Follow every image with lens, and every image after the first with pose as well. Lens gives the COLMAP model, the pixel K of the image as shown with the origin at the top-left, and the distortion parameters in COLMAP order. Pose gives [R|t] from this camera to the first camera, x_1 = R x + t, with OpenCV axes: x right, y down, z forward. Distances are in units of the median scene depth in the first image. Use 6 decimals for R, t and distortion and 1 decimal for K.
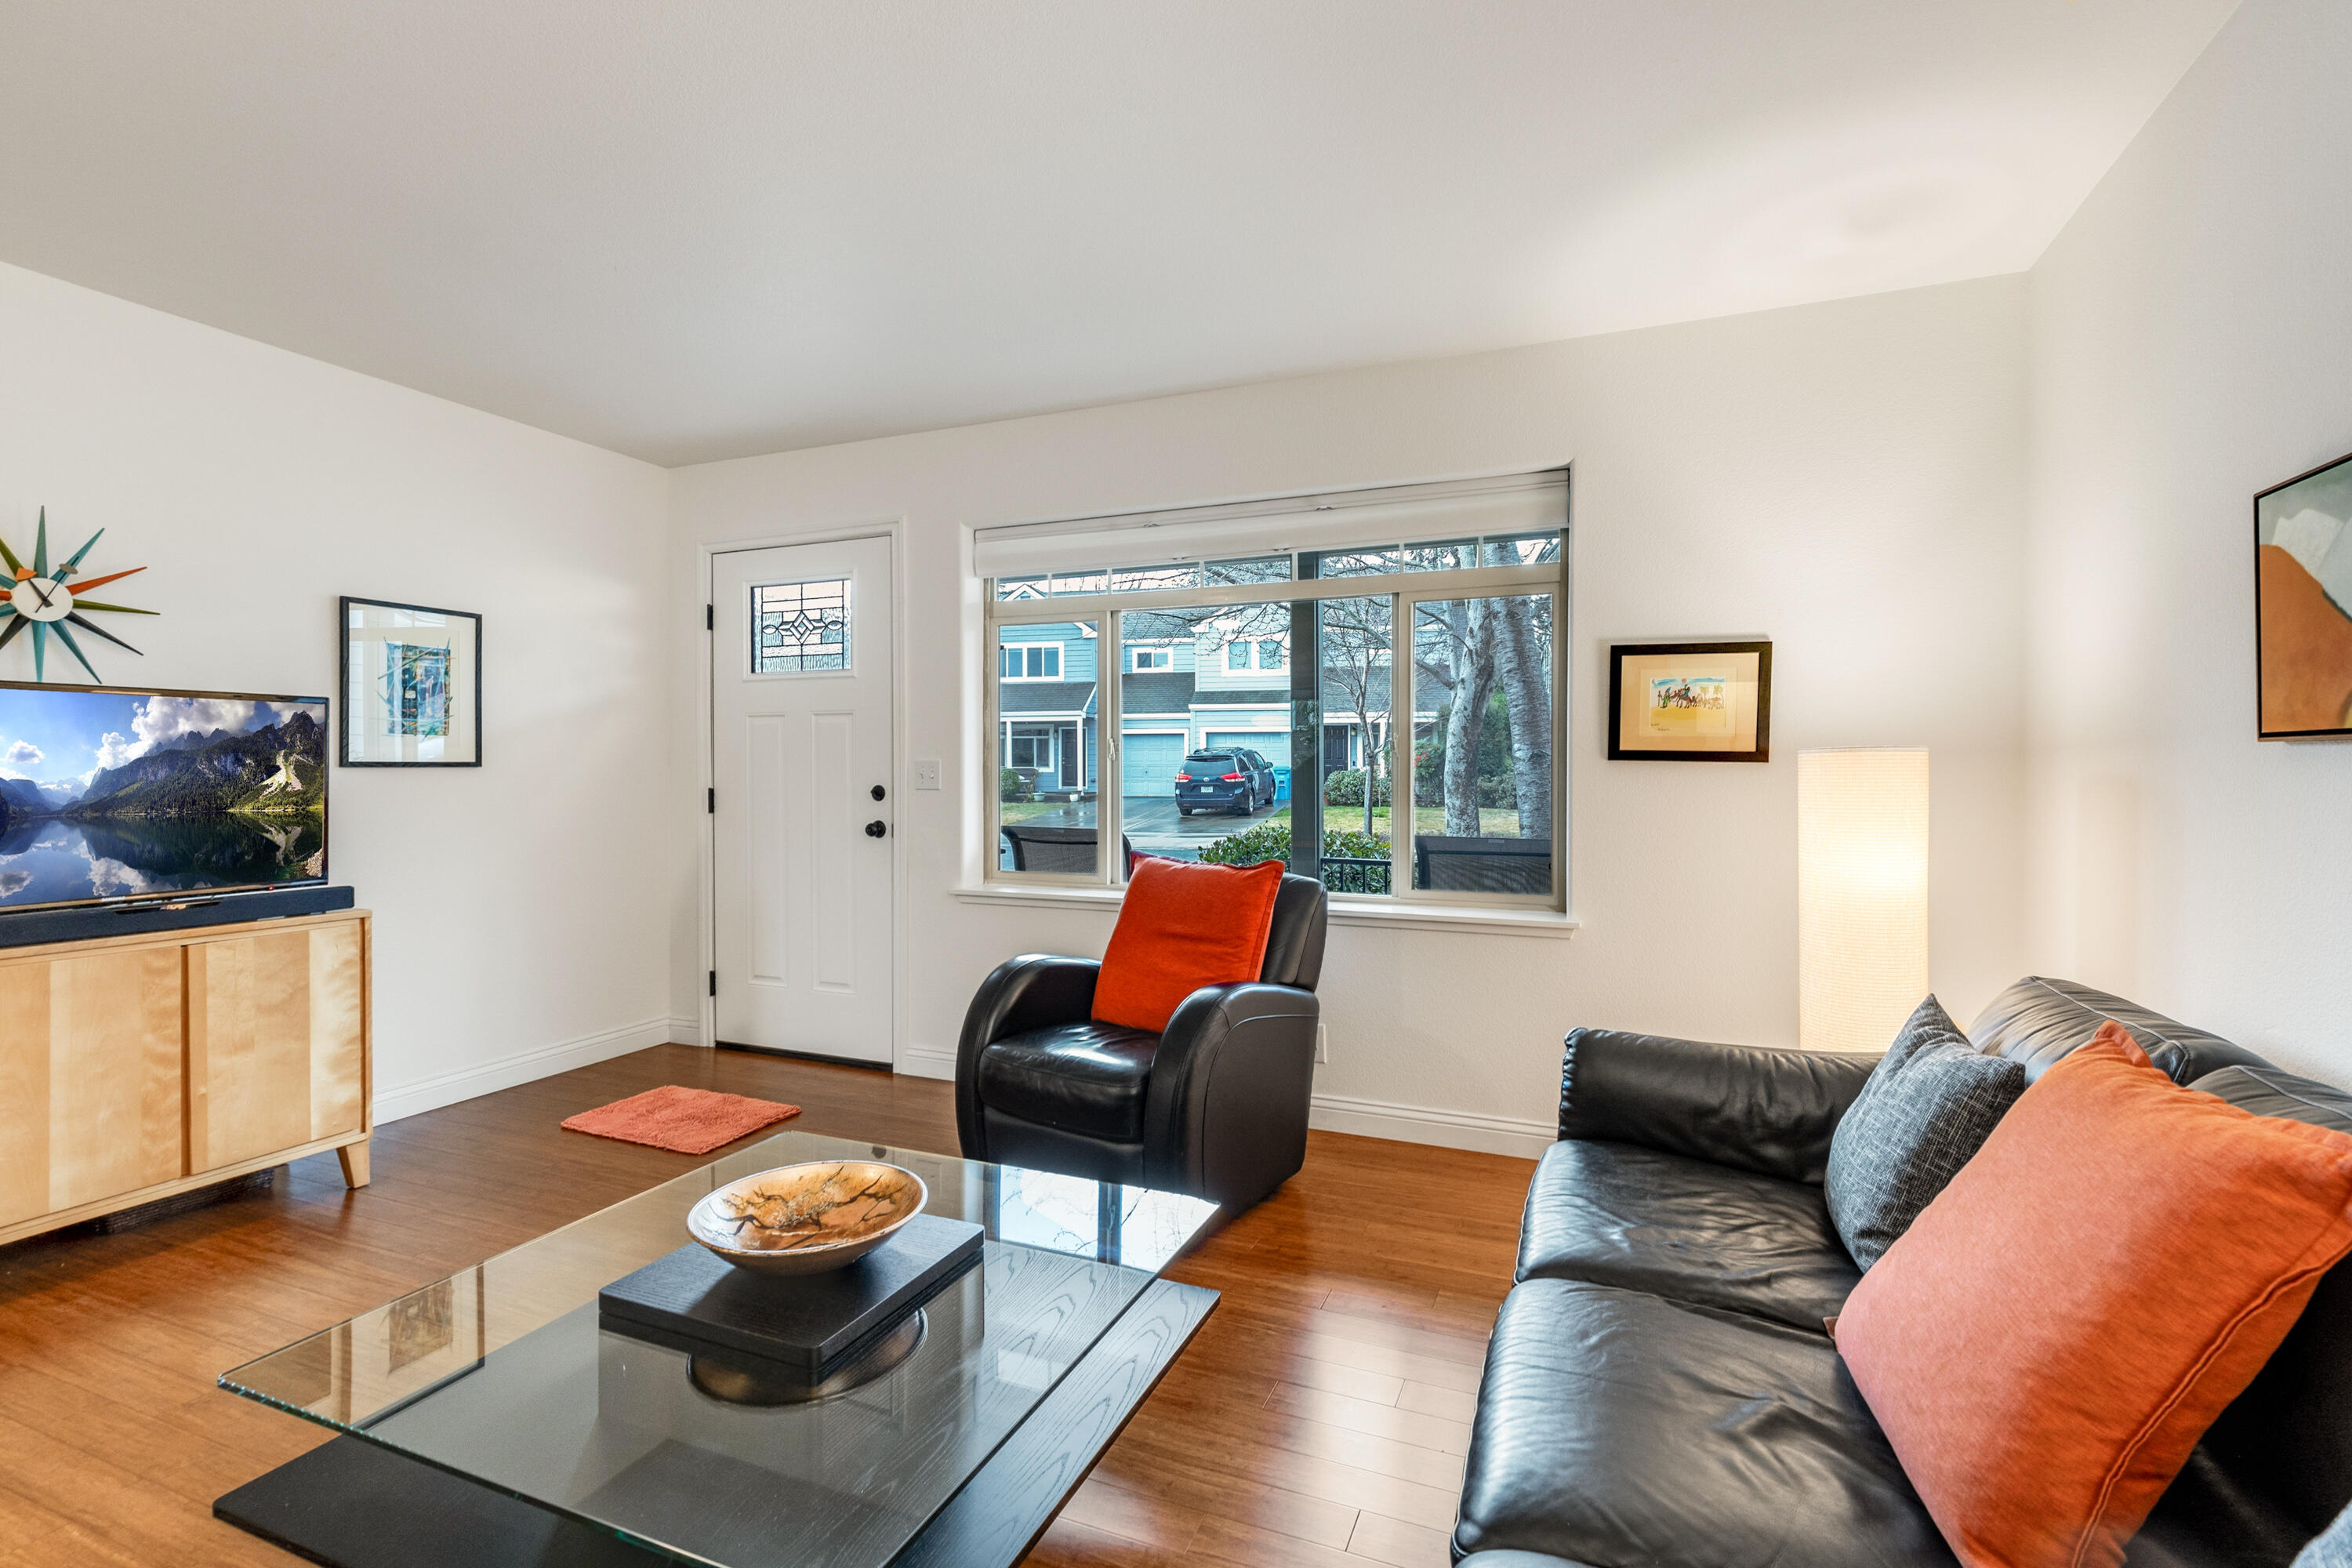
lens RADIAL K [[1059.0, 0, 1185.8], [0, 1059.0, 769.6], [0, 0, 1]] dist [0.003157, 0.001099]
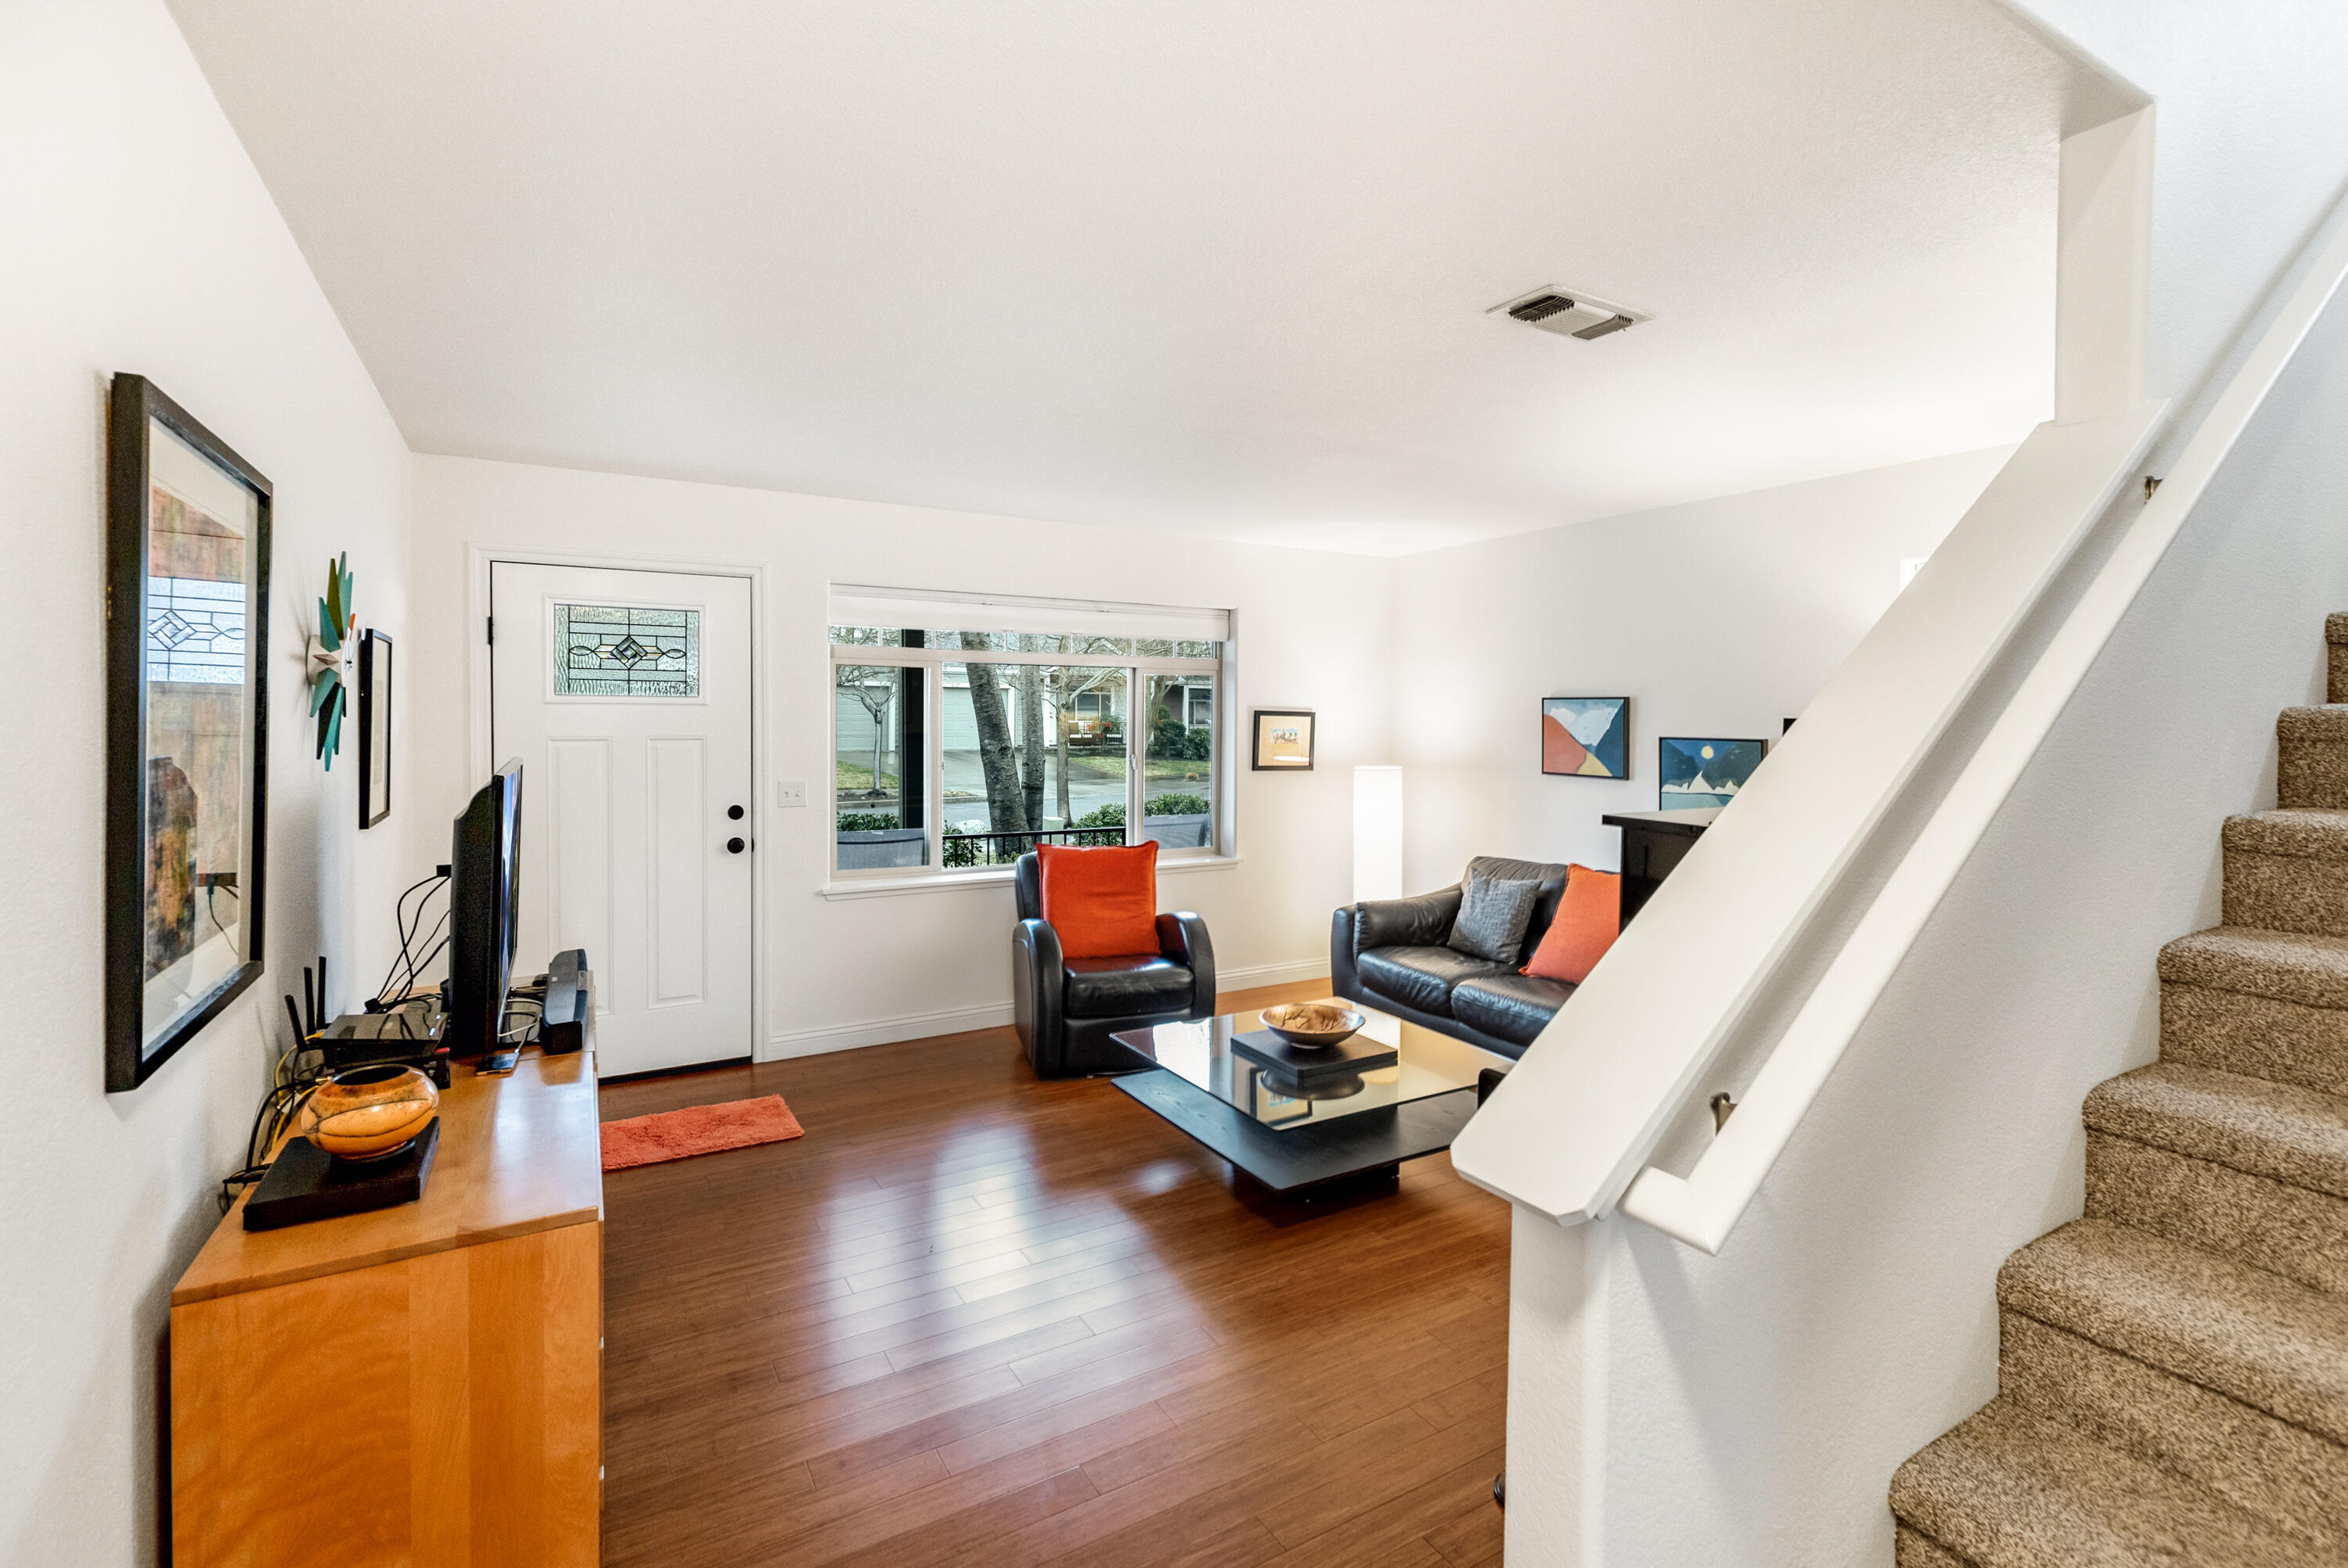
lens RADIAL K [[1079.4, 0, 1176.5], [0, 1079.4, 724.8], [0, 0, 1]] dist [0.003914, -0.000145]
pose [[0.601642, -0.004627, 0.798752, -1.207826], [-0.004277, 0.999950, 0.009014, -0.106945], [-0.798754, -0.008839, 0.601593, -0.042724]]
